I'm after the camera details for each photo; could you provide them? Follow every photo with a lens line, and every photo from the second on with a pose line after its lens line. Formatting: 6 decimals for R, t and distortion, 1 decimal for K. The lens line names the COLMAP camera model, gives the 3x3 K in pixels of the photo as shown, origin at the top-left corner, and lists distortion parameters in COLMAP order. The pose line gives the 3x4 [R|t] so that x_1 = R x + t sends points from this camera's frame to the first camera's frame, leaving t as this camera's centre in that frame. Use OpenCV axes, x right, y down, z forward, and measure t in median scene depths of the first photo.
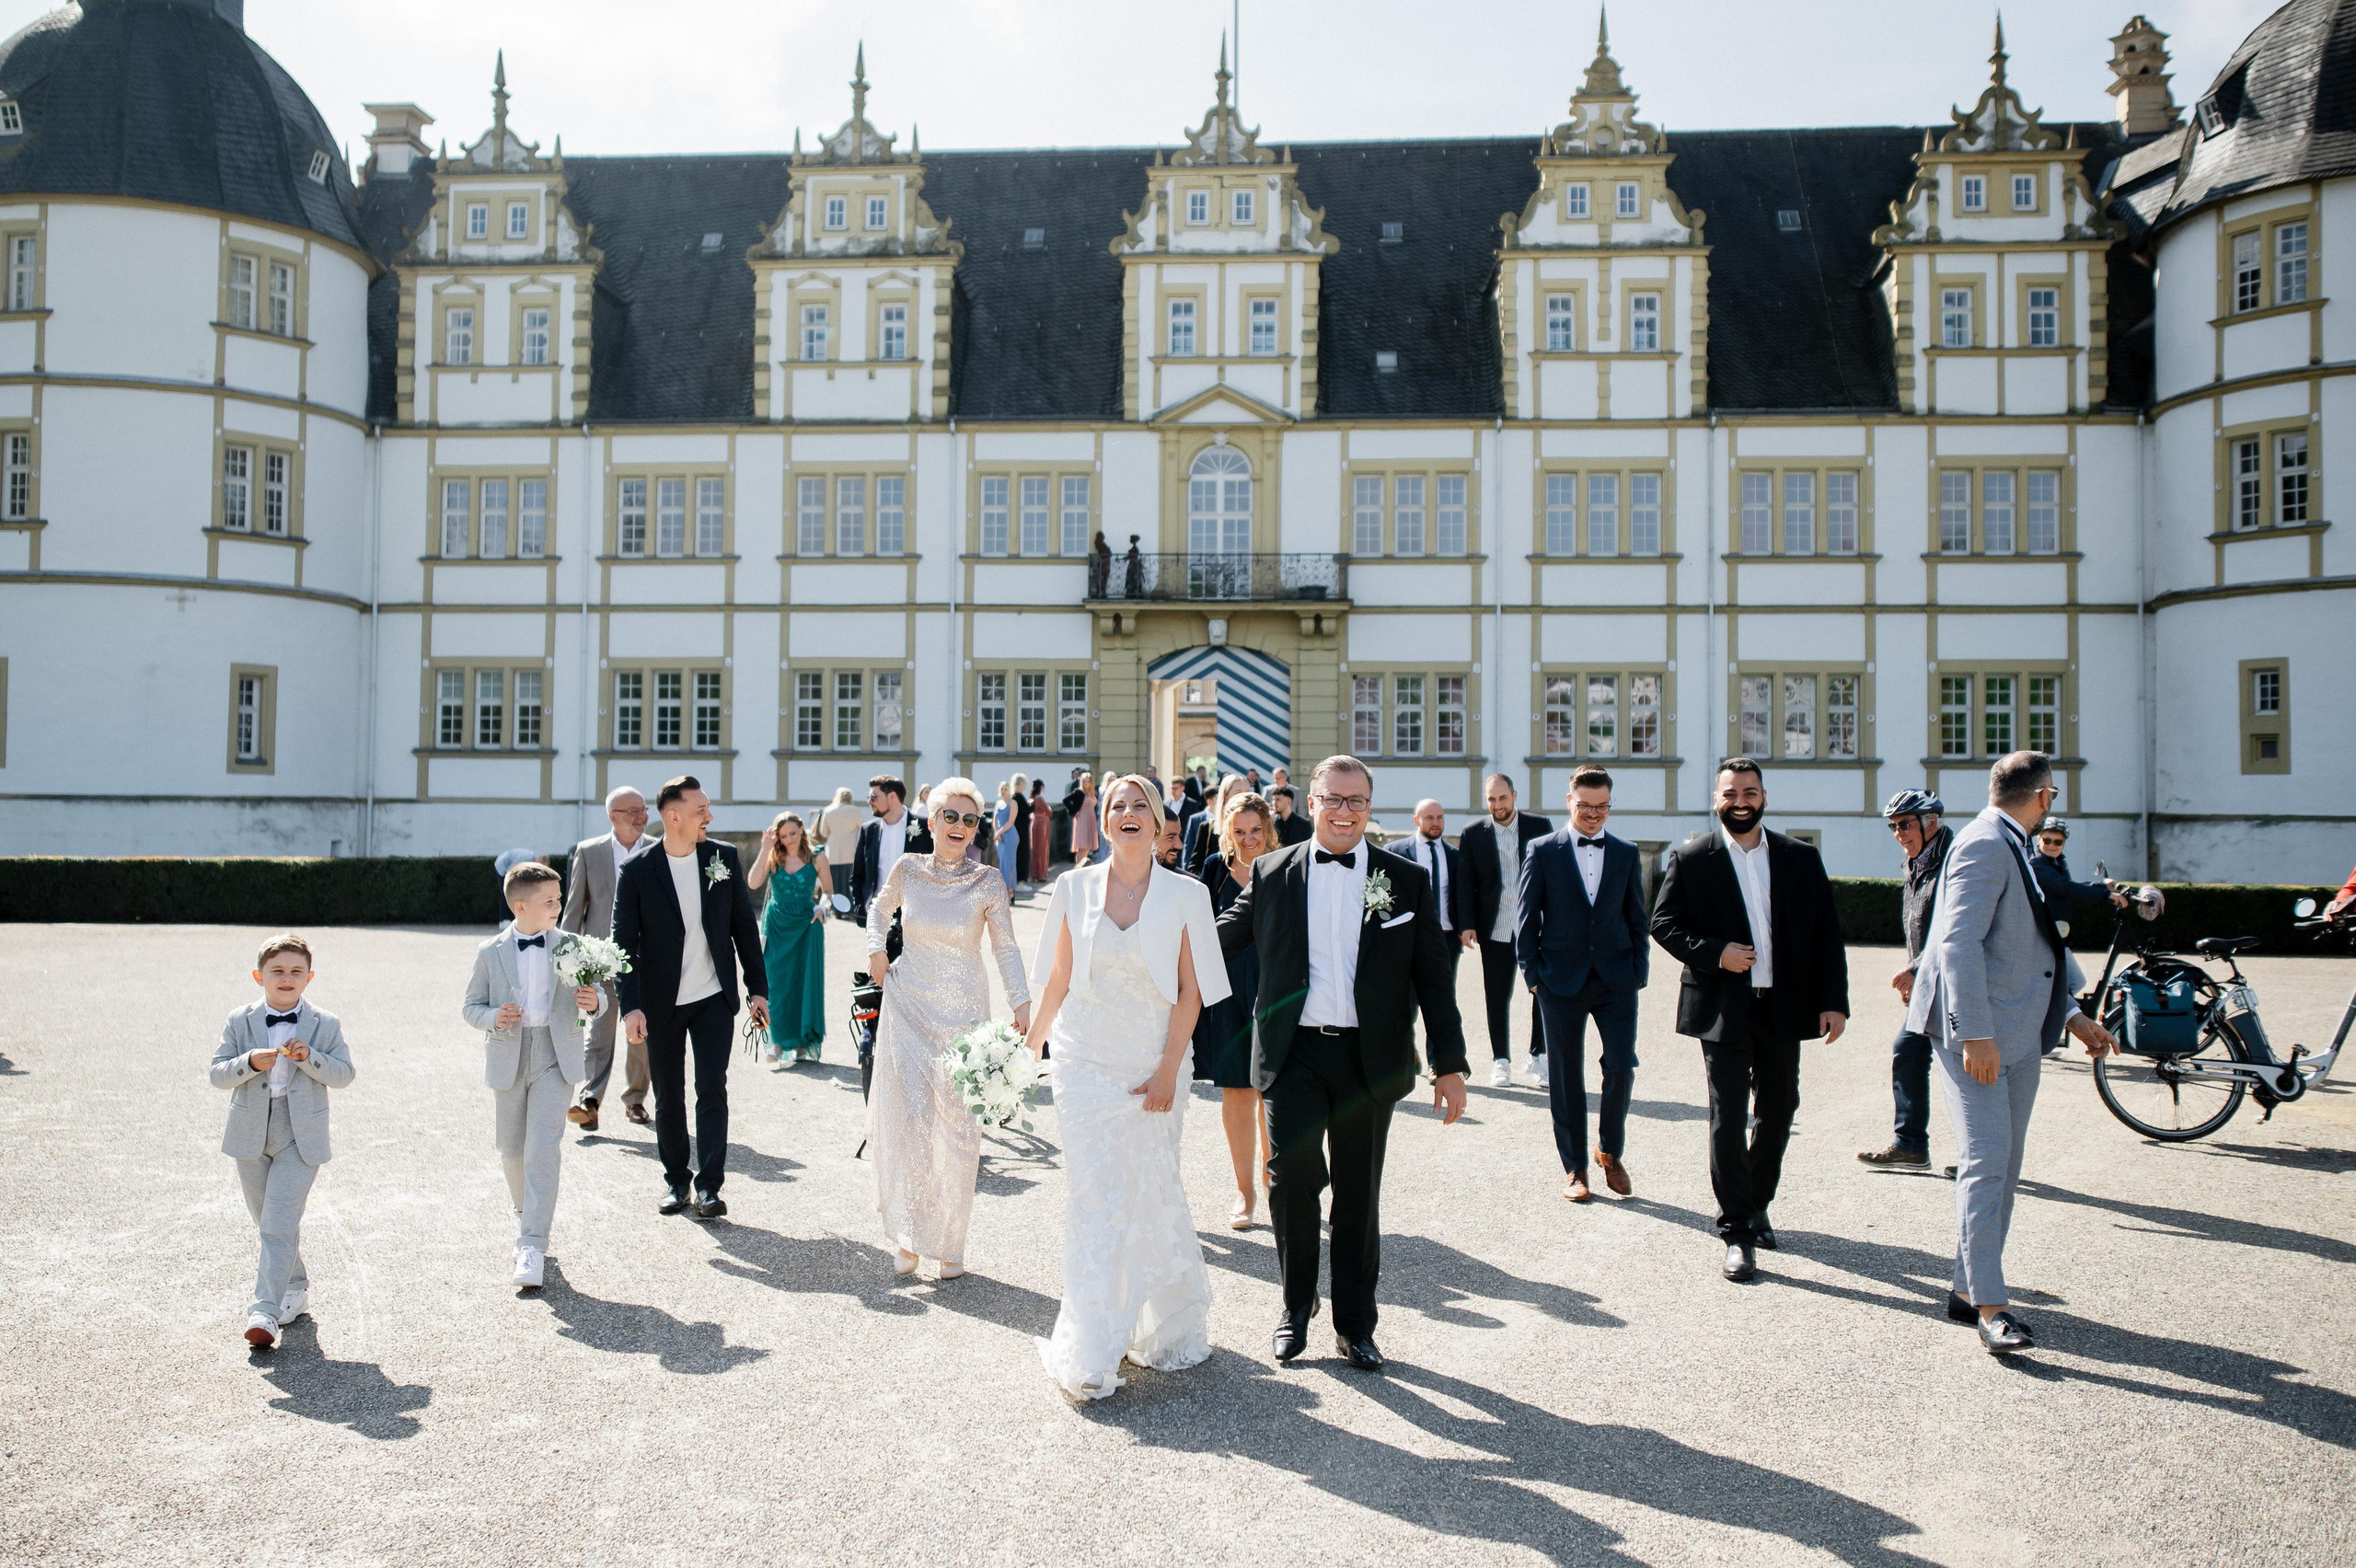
lens RADIAL K [[1876.4, 0, 1178.0], [0, 1876.4, 784.0], [0, 0, 1]] dist [-0.007992, -0.003494]
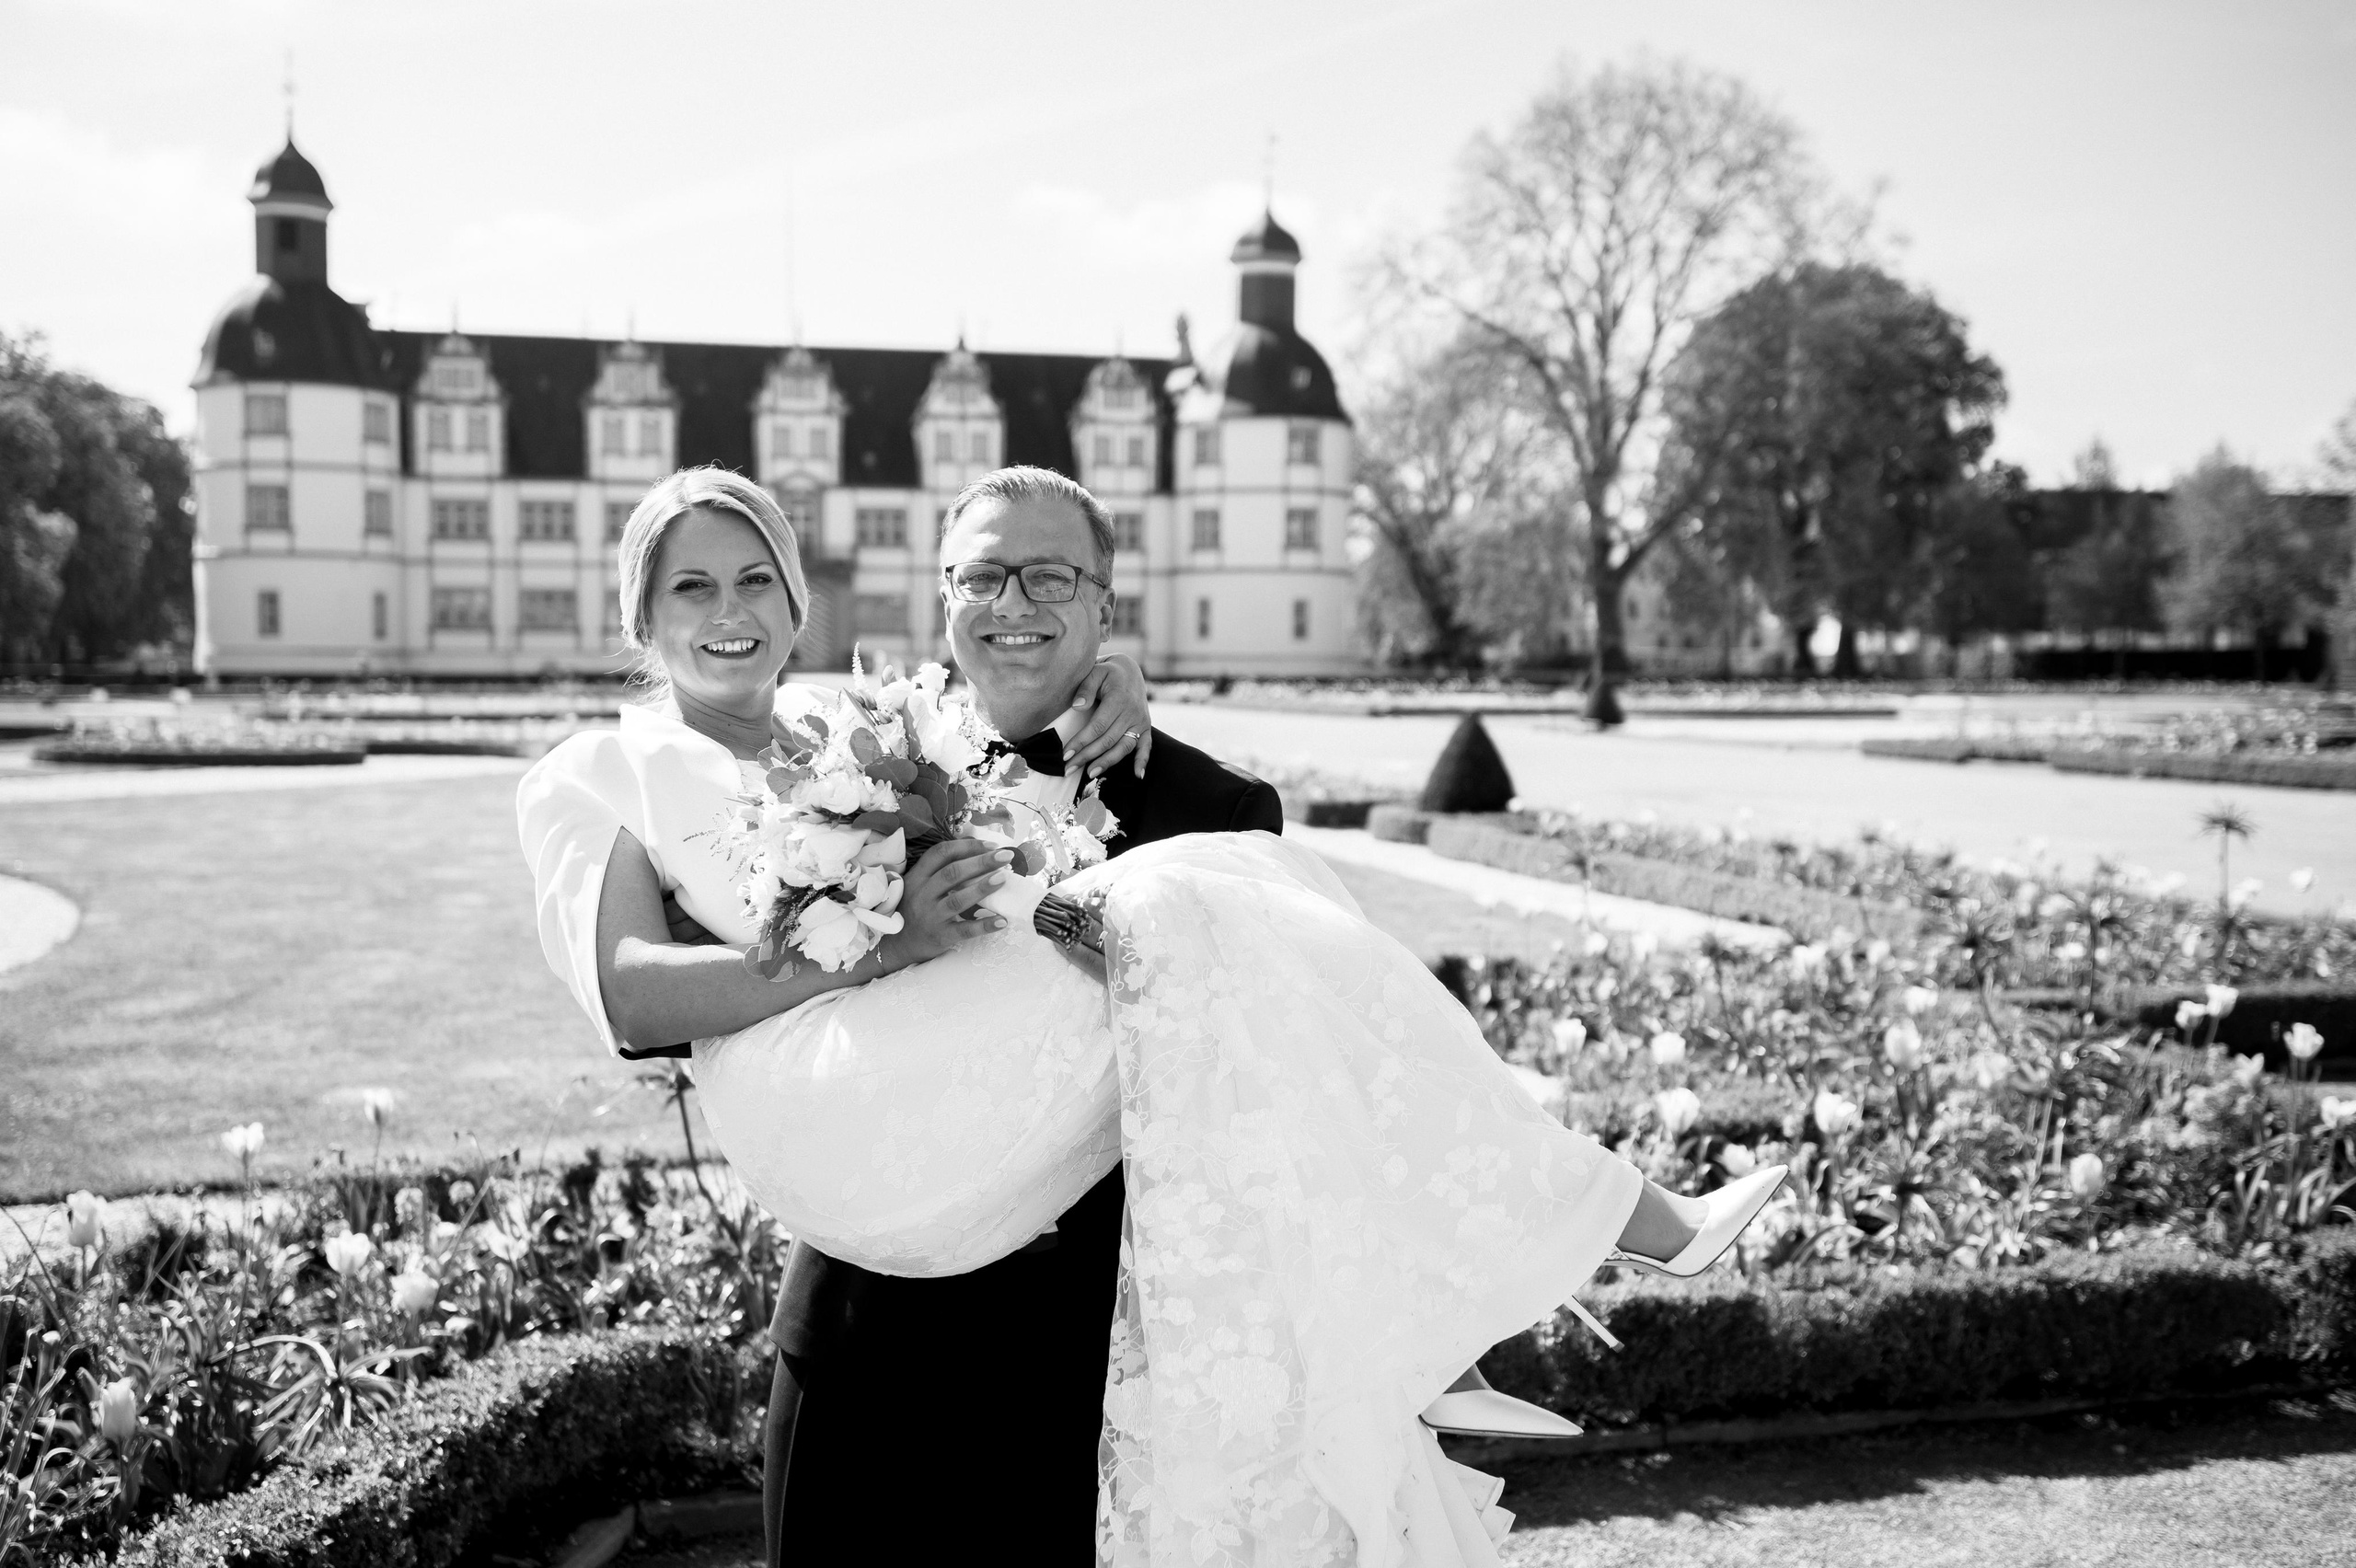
lens RADIAL K [[2599.9, 0, 1178.0], [0, 2599.9, 784.0], [0, 0, 1]] dist [0.038957, -0.000617]
pose [[0.944531, -0.022257, 0.327668, -0.592709], [-0.001048, 0.997492, 0.070775, -0.053462], [-0.328421, -0.067193, 0.942138, -2.183338]]
